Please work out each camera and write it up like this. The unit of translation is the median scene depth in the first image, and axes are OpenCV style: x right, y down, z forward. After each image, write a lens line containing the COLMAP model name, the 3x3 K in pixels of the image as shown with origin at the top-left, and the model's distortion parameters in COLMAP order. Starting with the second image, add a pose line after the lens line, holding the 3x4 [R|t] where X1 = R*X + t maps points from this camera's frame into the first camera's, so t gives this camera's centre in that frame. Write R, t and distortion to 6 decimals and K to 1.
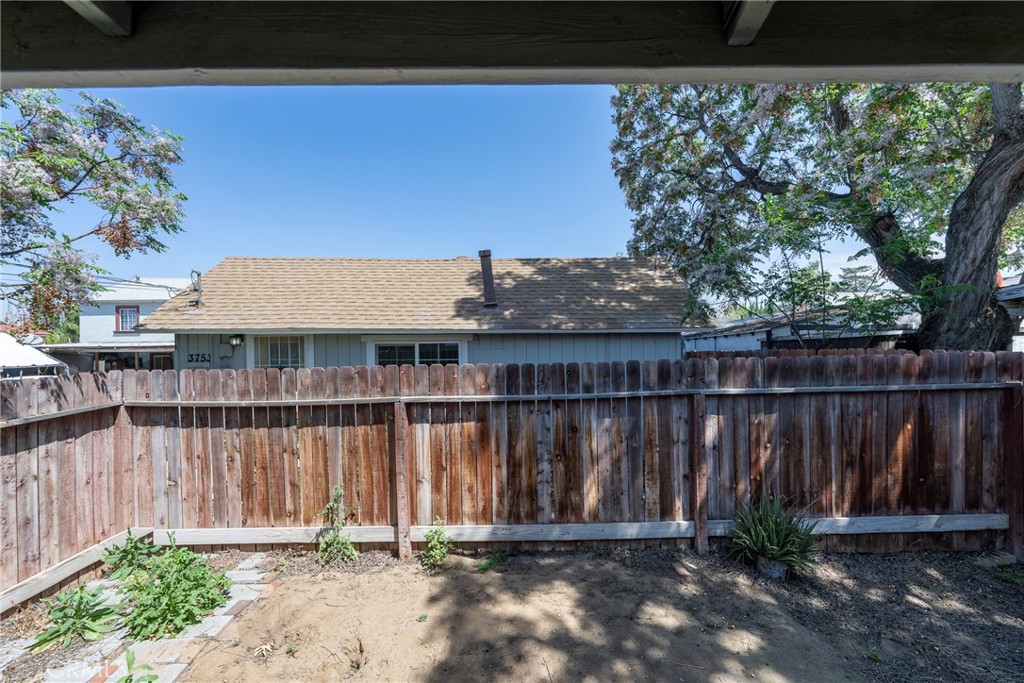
lens RADIAL K [[414.2, 0, 514.4], [0, 414.2, 346.0], [0, 0, 1]] dist [0.001931, 0.000383]
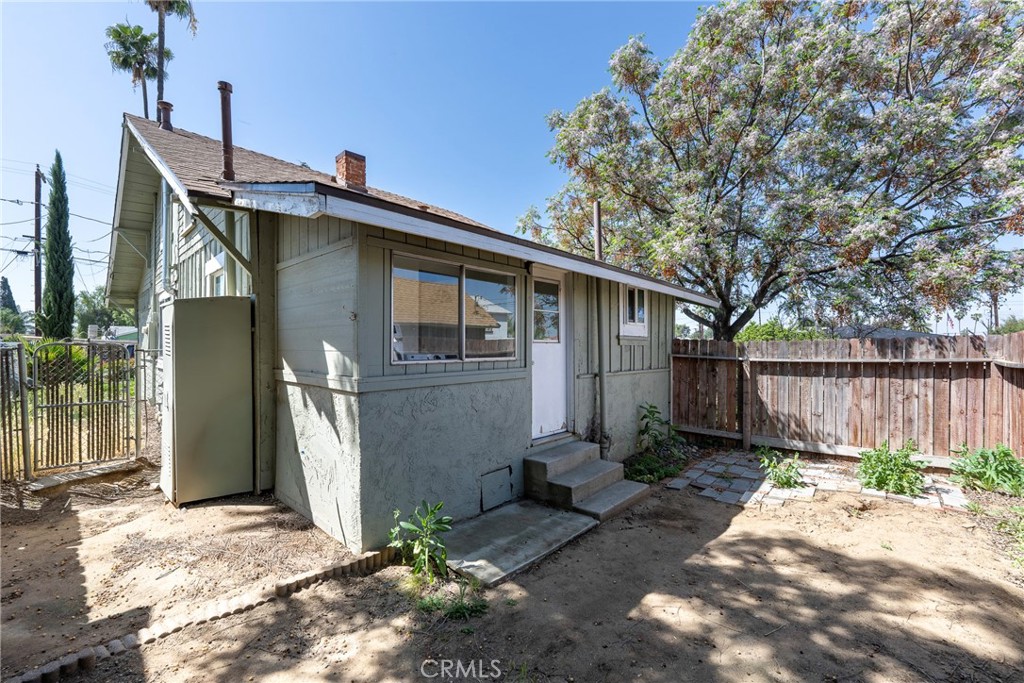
lens RADIAL K [[409.6, 0, 511.8], [0, 409.6, 347.5], [0, 0, 1]] dist [0.001784, 0.000045]
pose [[-0.670044, 0.013403, -0.742200, 0.913911], [-0.000358, 0.999831, 0.018379, 0.068802], [0.742321, 0.012581, -0.669926, 0.693242]]
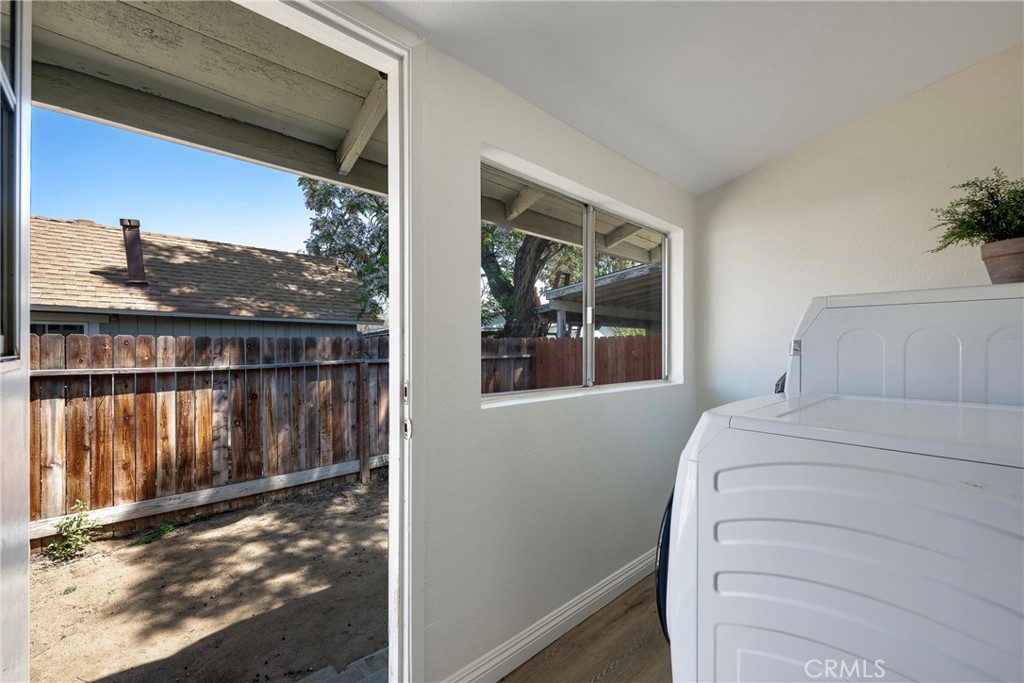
lens RADIAL K [[404.7, 0, 513.9], [0, 404.7, 346.2], [0, 0, 1]] dist [0.001010, -0.000095]
pose [[0.741247, 0.010112, 0.671157, -0.072489], [-0.002201, 0.999918, -0.012635, 0.077714], [-0.671229, 0.007889, 0.741208, -0.294256]]
